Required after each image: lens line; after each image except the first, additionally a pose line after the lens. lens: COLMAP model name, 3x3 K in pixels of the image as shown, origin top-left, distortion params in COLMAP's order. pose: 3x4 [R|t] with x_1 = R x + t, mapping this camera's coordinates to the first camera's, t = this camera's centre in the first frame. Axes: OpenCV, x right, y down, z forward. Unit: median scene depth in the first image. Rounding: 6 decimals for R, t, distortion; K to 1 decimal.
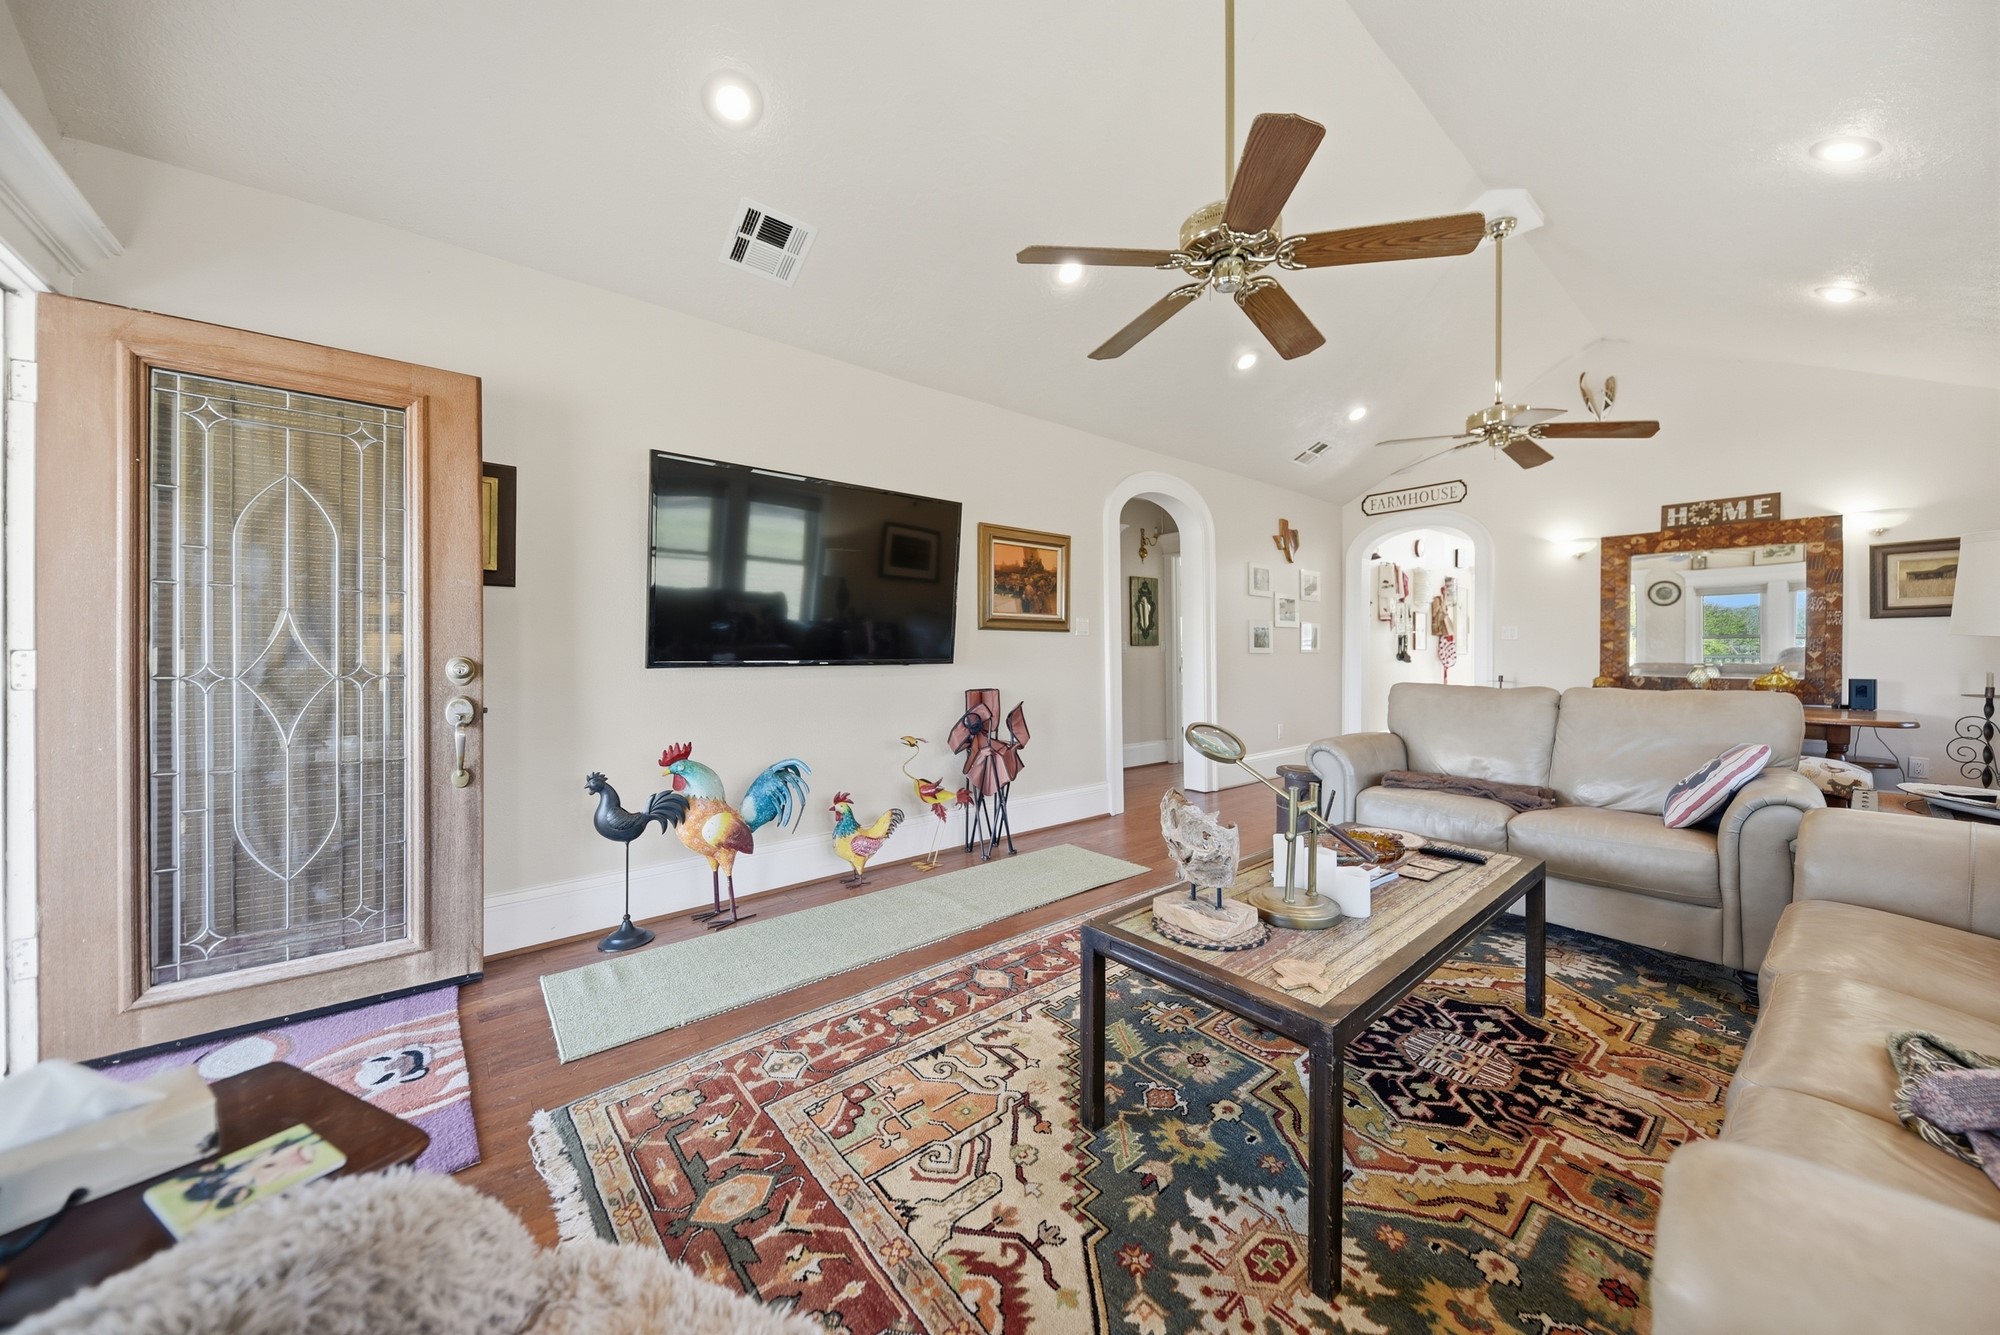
lens RADIAL K [[695.4, 0, 1027.4], [0, 695.4, 653.9], [0, 0, 1]] dist [0.007818, -0.006215]
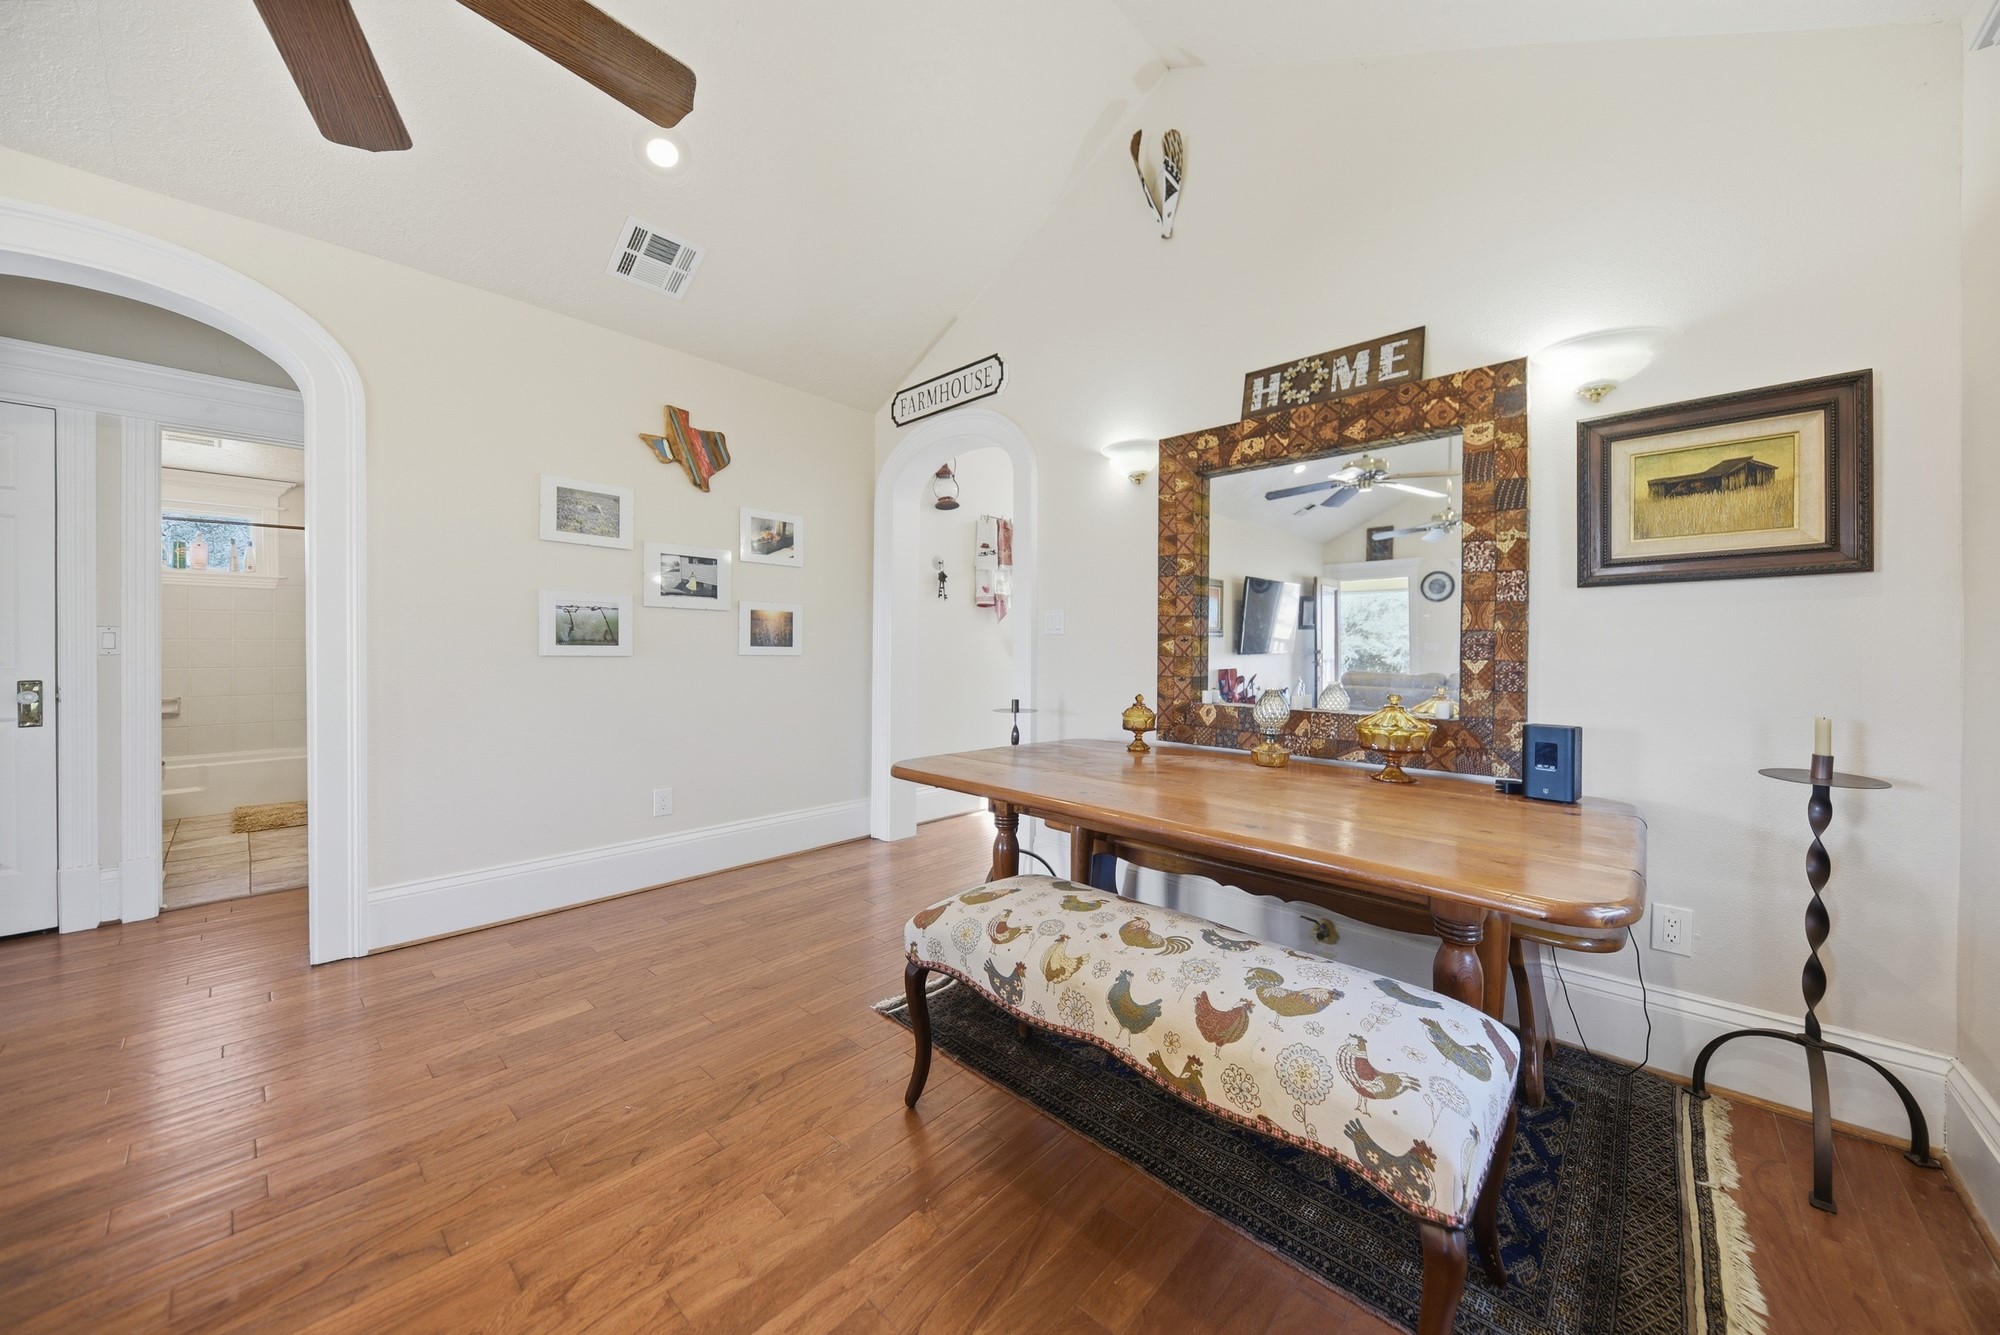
lens RADIAL K [[695.4, 0, 1027.4], [0, 695.4, 653.9], [0, 0, 1]] dist [0.007818, -0.006215]
pose [[0.992047, 0.004639, 0.125785, 1.332210], [-0.004685, 0.999989, 0.000071, -0.010362], [-0.125783, -0.000659, 0.992058, 0.989353]]
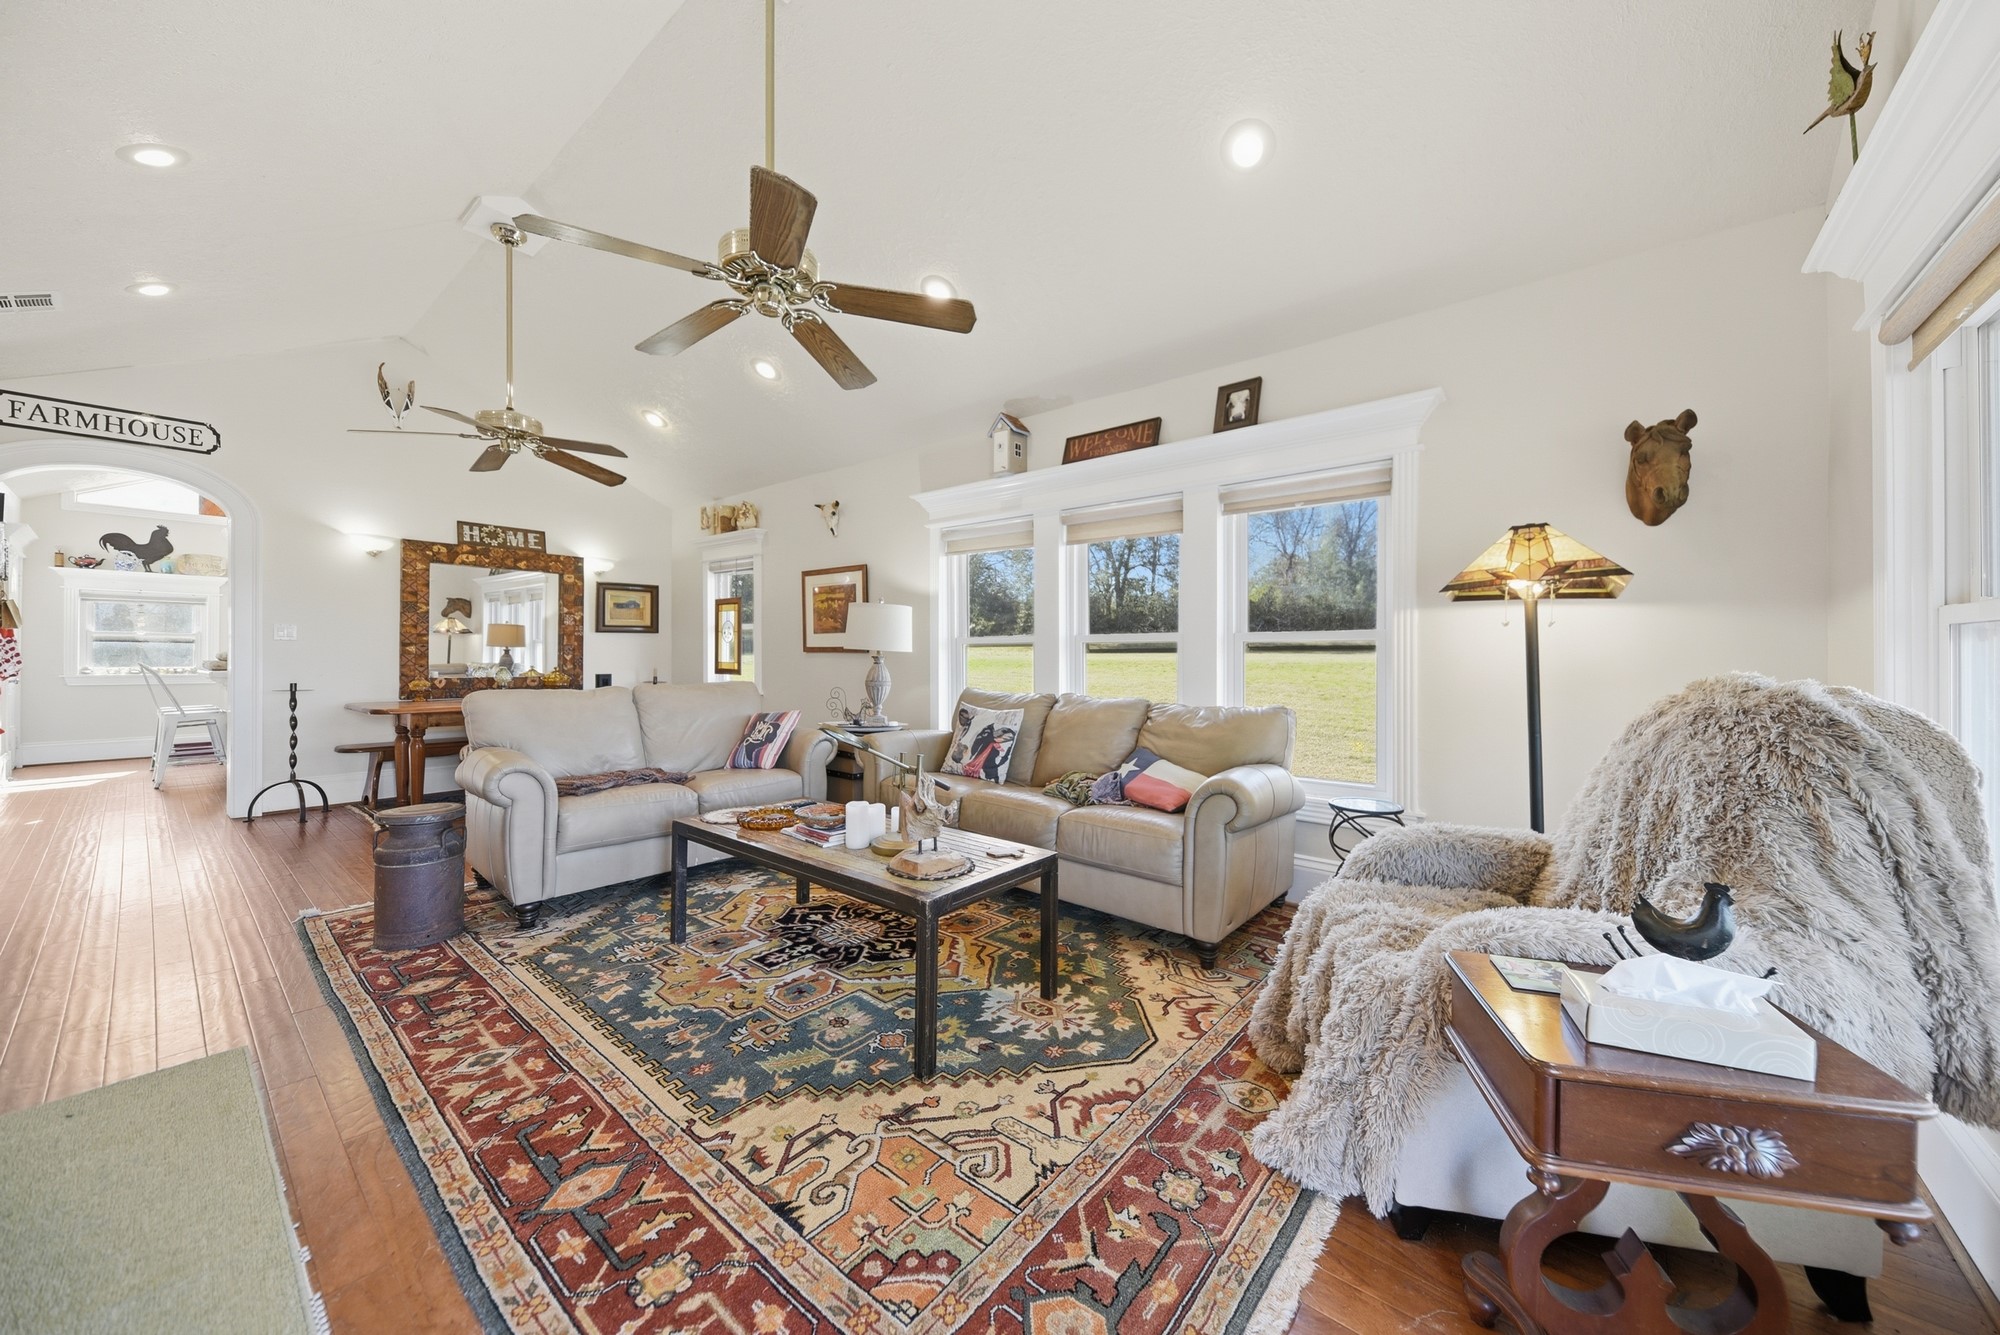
lens RADIAL K [[702.8, 0, 1026.1], [0, 702.8, 651.5], [0, 0, 1]] dist [0.016333, -0.007844]
pose [[-0.183294, 0.002577, 0.983055, -0.656207], [0.001336, 0.999996, -0.002372, -0.009525], [-0.983057, 0.000878, -0.183297, 0.640167]]
